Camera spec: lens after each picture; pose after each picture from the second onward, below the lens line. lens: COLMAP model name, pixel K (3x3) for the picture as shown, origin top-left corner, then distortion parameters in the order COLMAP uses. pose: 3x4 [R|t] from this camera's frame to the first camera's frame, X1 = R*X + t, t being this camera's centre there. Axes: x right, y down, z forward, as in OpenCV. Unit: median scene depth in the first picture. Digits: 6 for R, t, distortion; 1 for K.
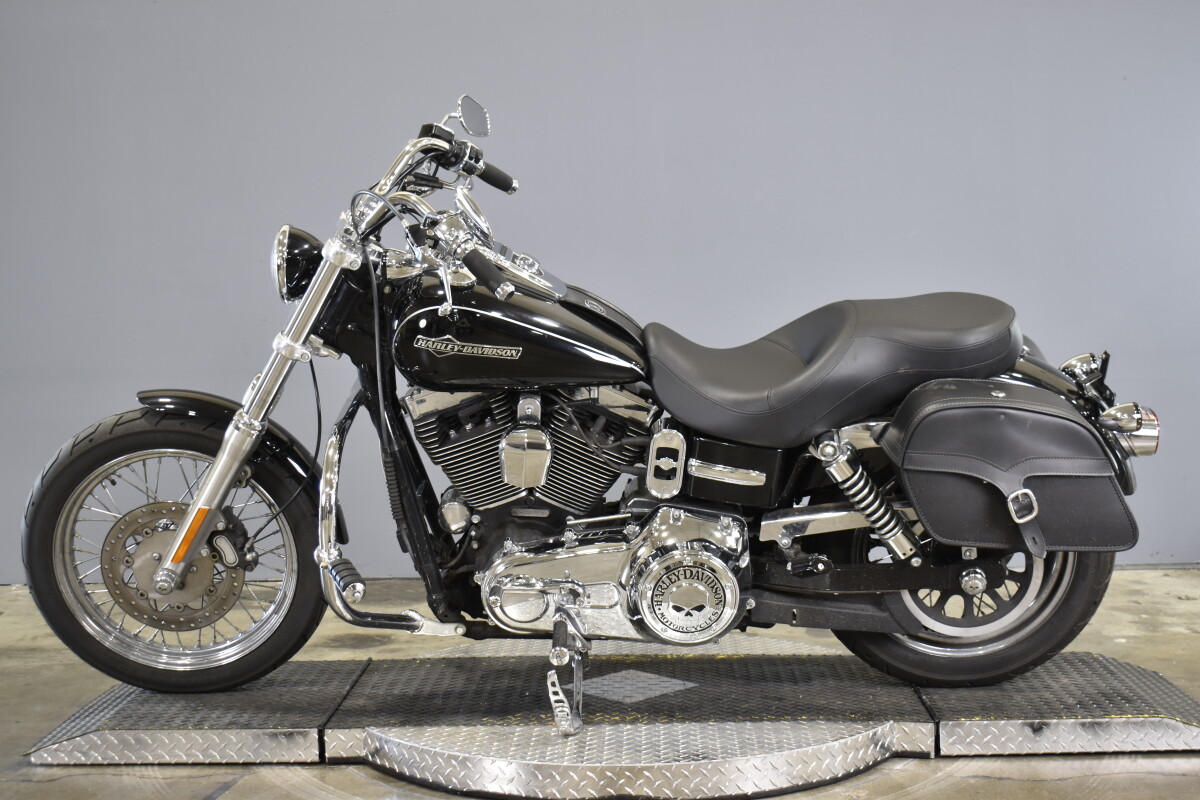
lens RADIAL K [[1861.9, 0, 598.4], [0, 1861.9, 402.5], [0, 0, 1]] dist [-0.005410, 0.000000]
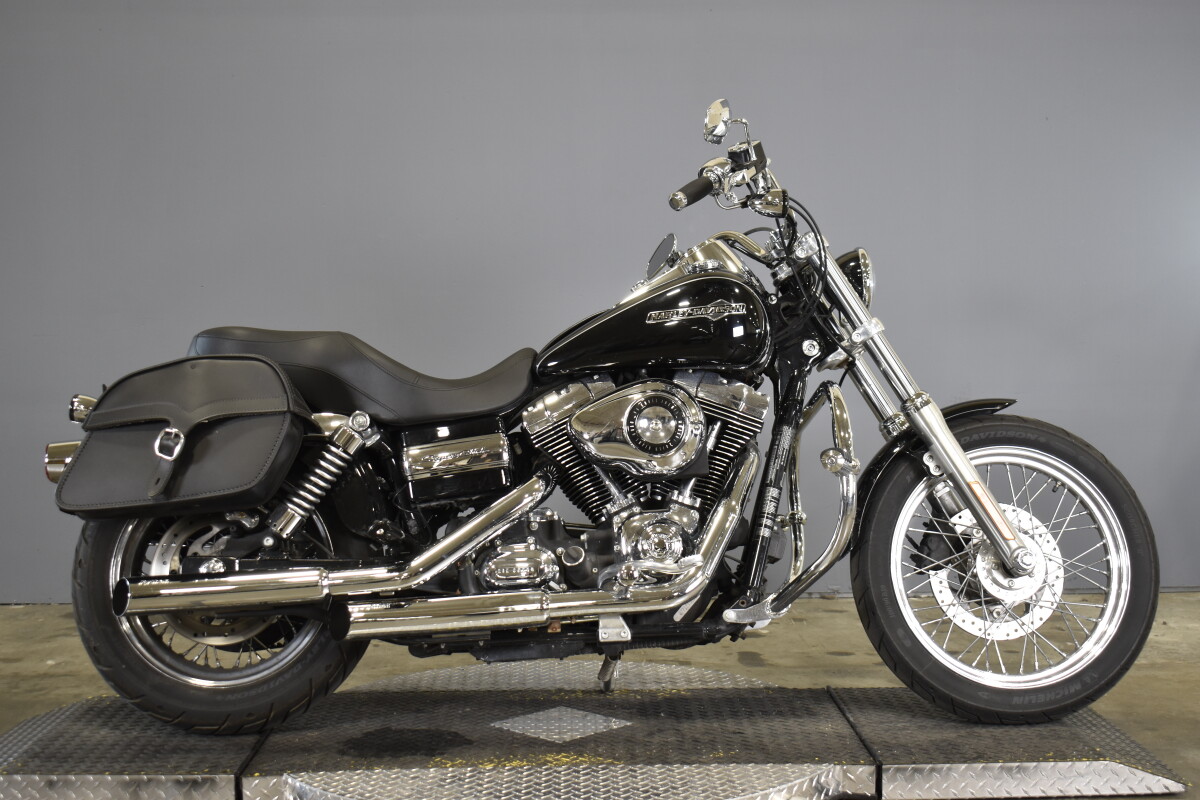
lens RADIAL K [[1639.4, 0, 590.1], [0, 1639.4, 395.4], [0, 0, 1]] dist [-0.031254, 0.000000]
pose [[0.999488, 0.008199, 0.030942, 0.003107], [-0.007717, 0.999848, -0.015660, -0.005251], [-0.031066, 0.015413, 0.999398, 0.121787]]
